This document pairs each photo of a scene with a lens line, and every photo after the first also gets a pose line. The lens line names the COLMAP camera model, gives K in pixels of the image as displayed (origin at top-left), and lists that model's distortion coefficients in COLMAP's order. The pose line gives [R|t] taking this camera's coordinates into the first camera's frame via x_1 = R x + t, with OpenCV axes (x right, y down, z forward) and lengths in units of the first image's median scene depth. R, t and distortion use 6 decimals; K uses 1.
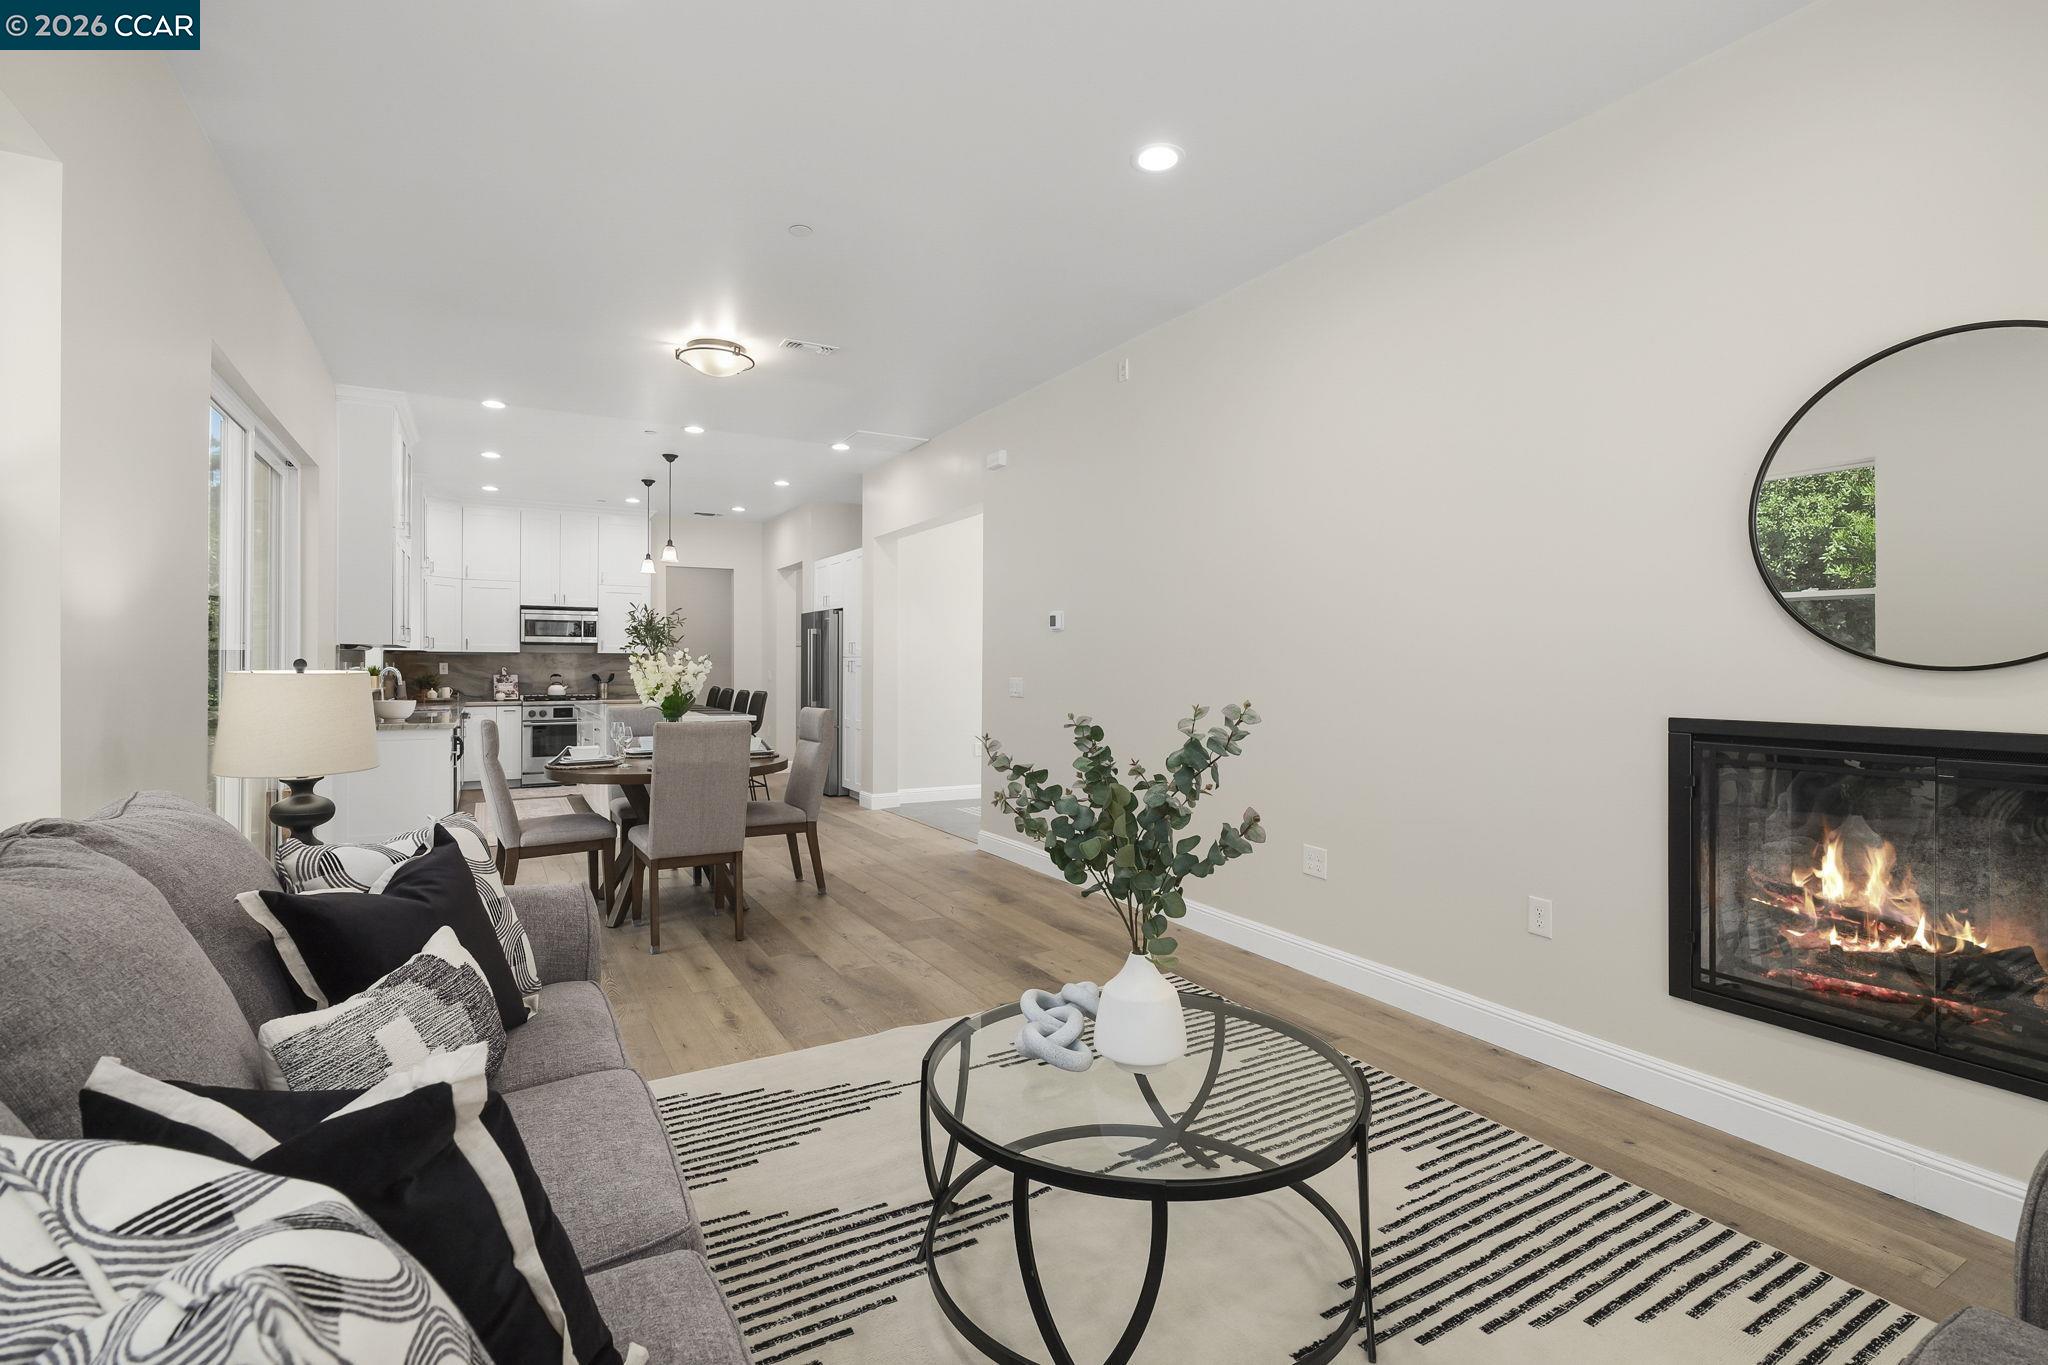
lens RADIAL K [[937.5, 0, 1024.8], [0, 937.5, 673.1], [0, 0, 1]] dist [0.001513, -0.000908]
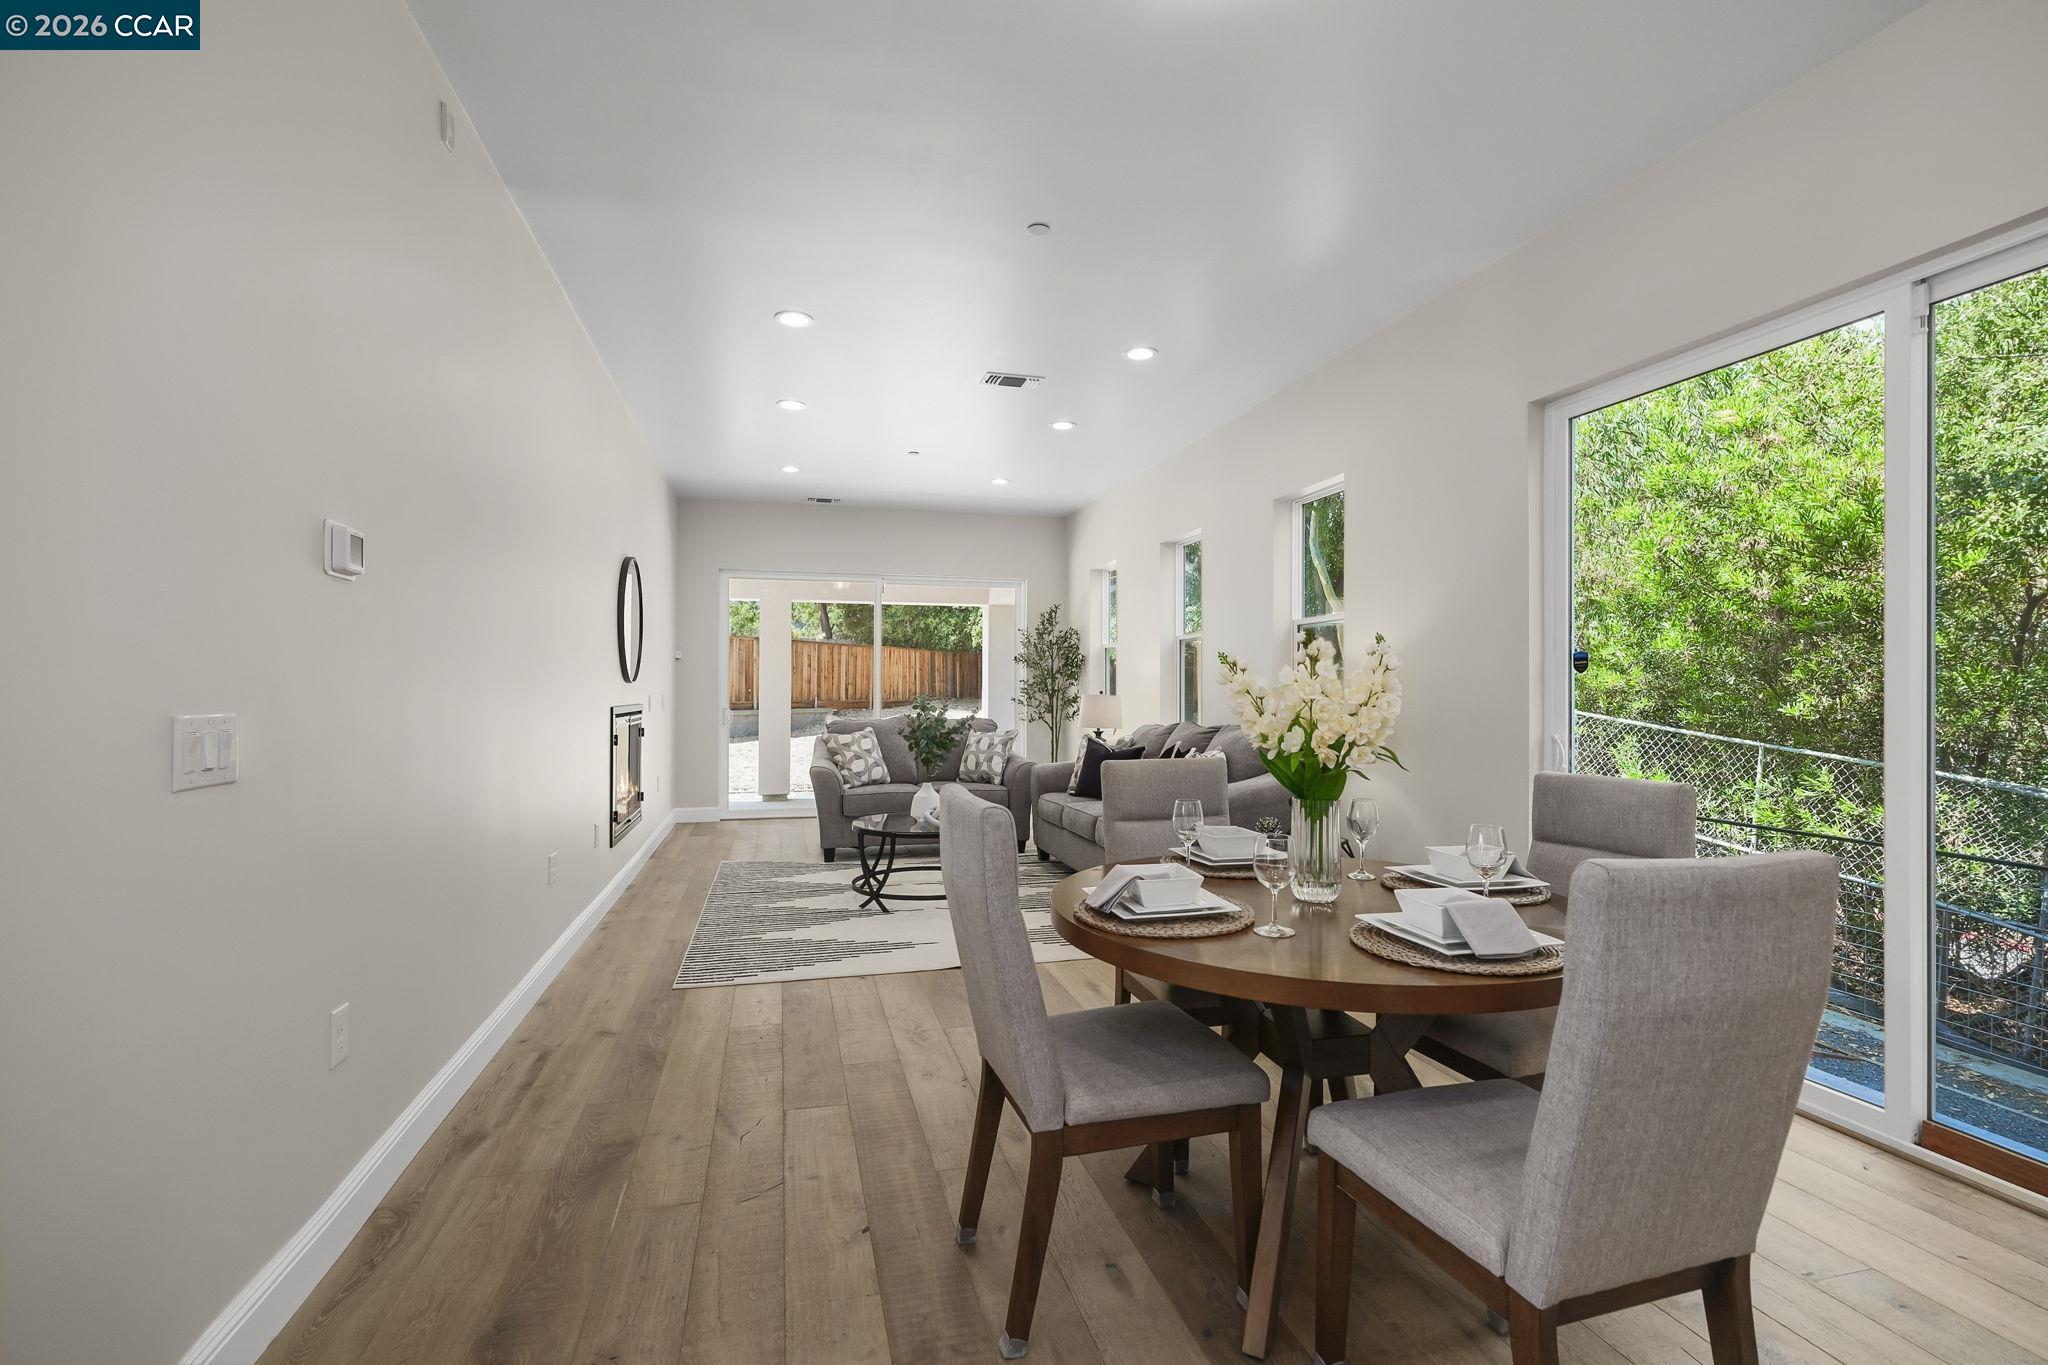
lens RADIAL K [[937.5, 0, 1015.3], [0, 937.5, 685.5], [0, 0, 1]] dist [0.001513, -0.000908]
pose [[-0.962787, -0.002776, 0.270246, -0.668295], [-0.002135, 0.999994, 0.002664, -0.006788], [-0.270252, 0.001988, -0.962788, 2.684676]]
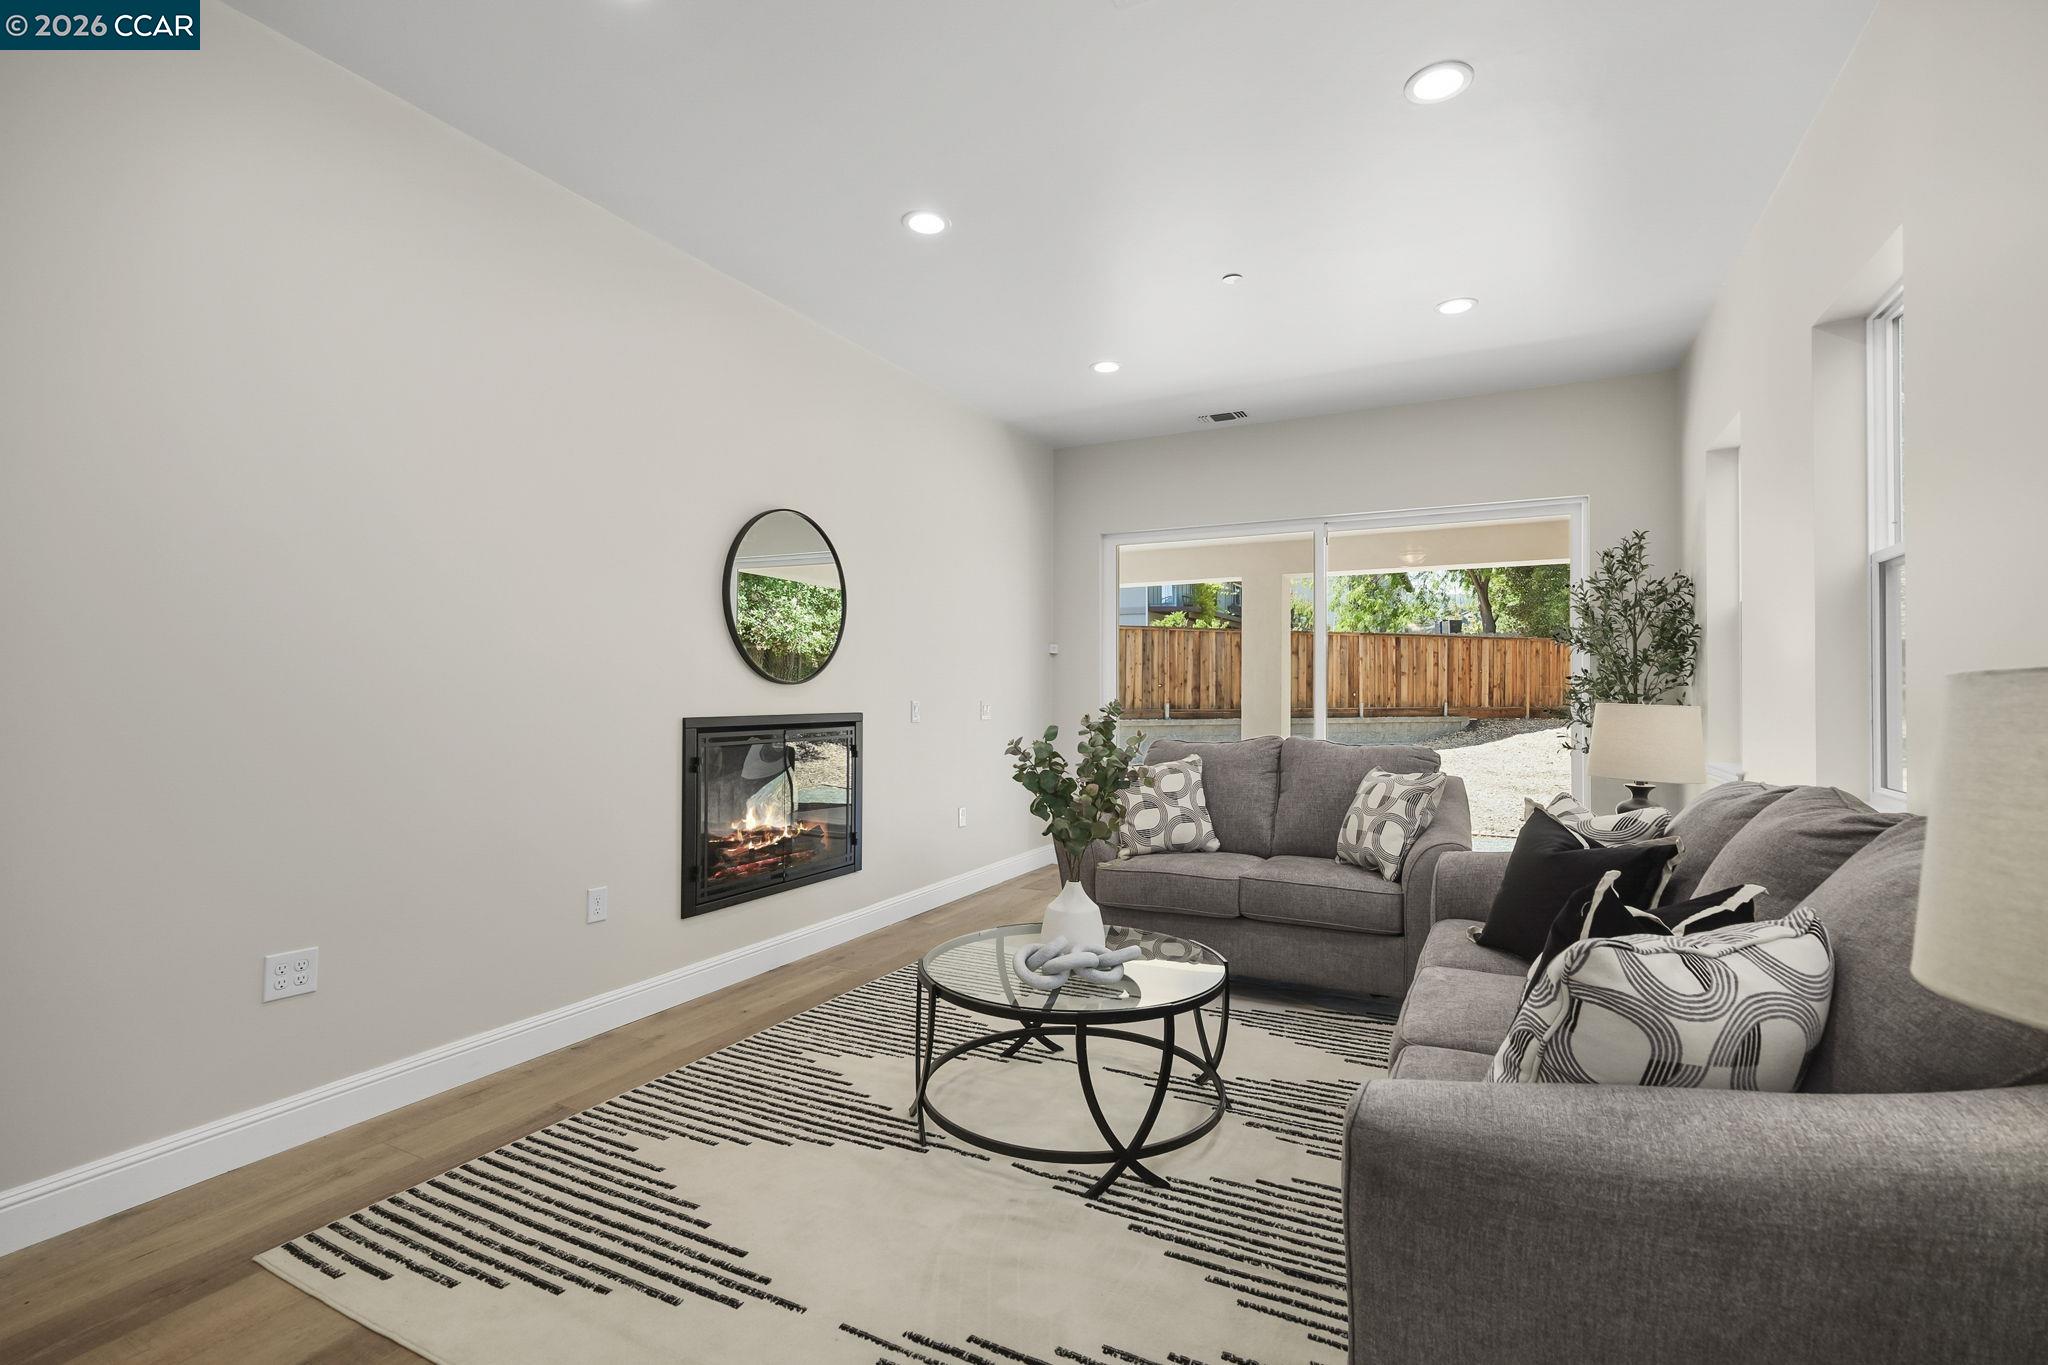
lens RADIAL K [[937.5, 0, 1022.1], [0, 937.5, 680.7], [0, 0, 1]] dist [0.001513, -0.000908]
pose [[-0.542998, 0.005668, 0.839715, -0.749627], [0.001119, 0.999981, -0.006026, 0.001691], [-0.839733, -0.002333, -0.542994, 1.337378]]
